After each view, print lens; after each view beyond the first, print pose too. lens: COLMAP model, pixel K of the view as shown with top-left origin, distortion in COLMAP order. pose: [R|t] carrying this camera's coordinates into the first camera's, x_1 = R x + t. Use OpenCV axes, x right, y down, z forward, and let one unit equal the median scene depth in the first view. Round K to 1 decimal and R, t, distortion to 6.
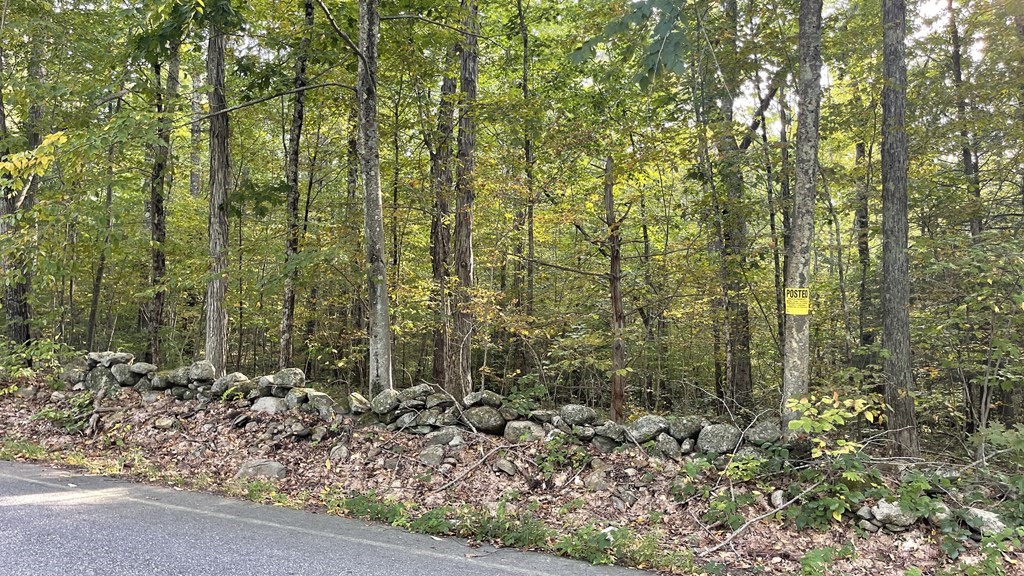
lens RADIAL K [[787.0, 0, 511.3], [0, 787.0, 291.6], [0, 0, 1]] dist [0.010733, -0.003798]
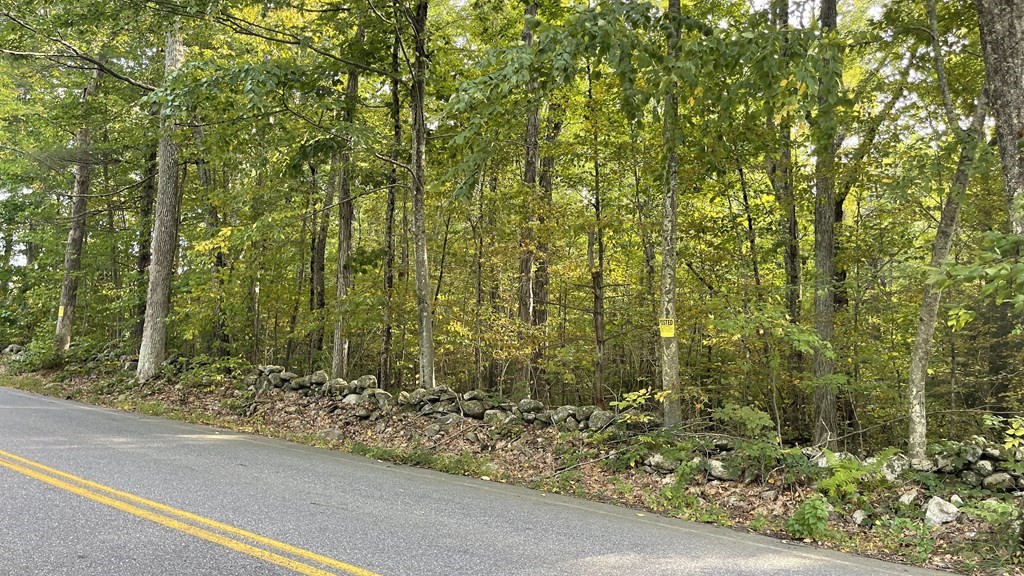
lens RADIAL K [[787.0, 0, 512.8], [0, 787.0, 285.2], [0, 0, 1]] dist [0.010733, -0.003798]
pose [[0.962761, -0.019911, -0.269621, 0.429717], [0.005093, 0.998443, -0.055548, 0.011665], [0.270307, 0.052107, 0.961363, -0.410071]]
